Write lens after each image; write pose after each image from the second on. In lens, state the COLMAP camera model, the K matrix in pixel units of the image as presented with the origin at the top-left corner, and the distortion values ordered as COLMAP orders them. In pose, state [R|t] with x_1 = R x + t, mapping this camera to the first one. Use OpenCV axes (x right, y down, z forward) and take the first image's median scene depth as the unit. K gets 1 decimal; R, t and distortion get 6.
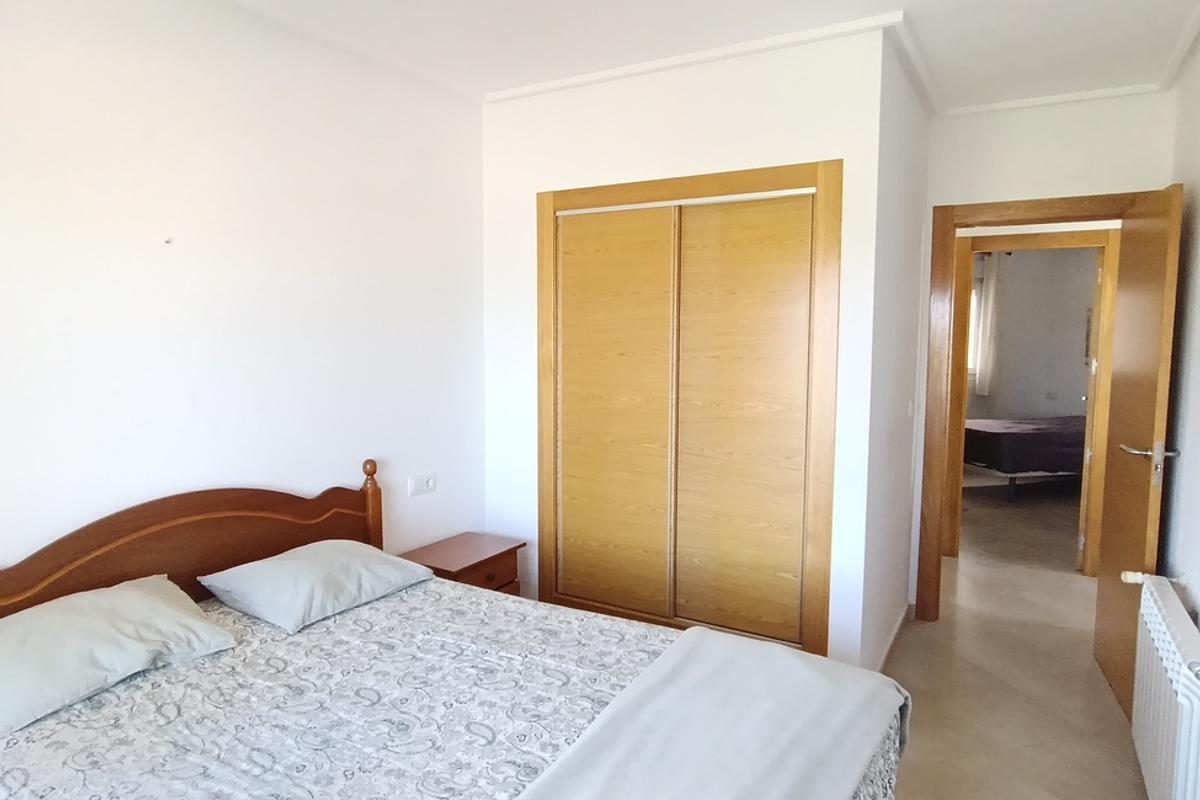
lens RADIAL K [[726.2, 0, 600.0], [0, 726.2, 400.0], [0, 0, 1]] dist [0.000469, -0.000270]
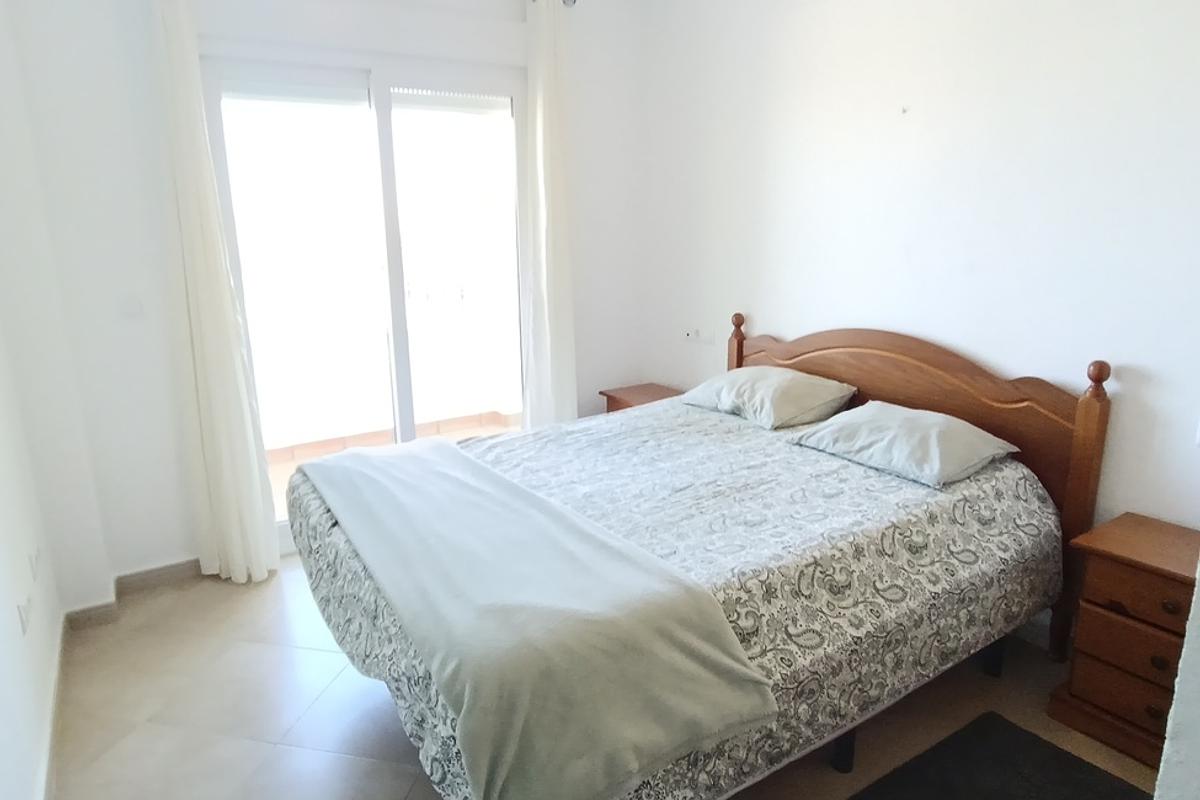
lens RADIAL K [[726.2, 0, 600.0], [0, 726.2, 400.0], [0, 0, 1]] dist [0.000469, -0.000270]
pose [[-0.420695, 0.211241, -0.882266, 0.705197], [-0.079424, 0.960203, 0.267774, -0.046295], [0.903719, 0.182724, -0.387175, 1.057264]]
